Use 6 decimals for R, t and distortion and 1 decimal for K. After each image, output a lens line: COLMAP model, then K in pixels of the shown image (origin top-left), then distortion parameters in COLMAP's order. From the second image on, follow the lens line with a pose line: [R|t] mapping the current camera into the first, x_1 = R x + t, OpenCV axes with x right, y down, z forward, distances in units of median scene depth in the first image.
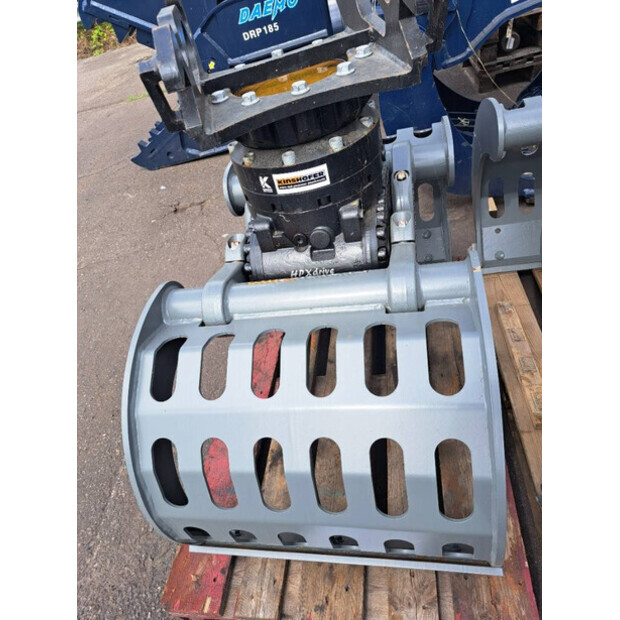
lens RADIAL K [[445.9, 0, 310.0], [0, 445.9, 310.0], [0, 0, 1]] dist [0.013128, -0.002278]
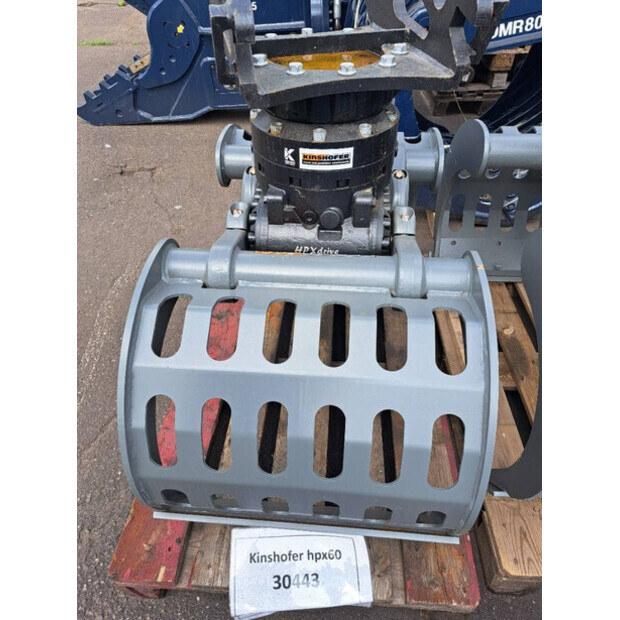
lens RADIAL K [[445.9, 0, 310.0], [0, 445.9, 310.0], [0, 0, 1]] dist [0.013128, -0.002278]
pose [[0.973818, 0.122354, 0.191595, -0.200865], [-0.123853, 0.992292, -0.004178, 0.060943], [-0.190629, -0.019661, 0.981465, -0.009324]]
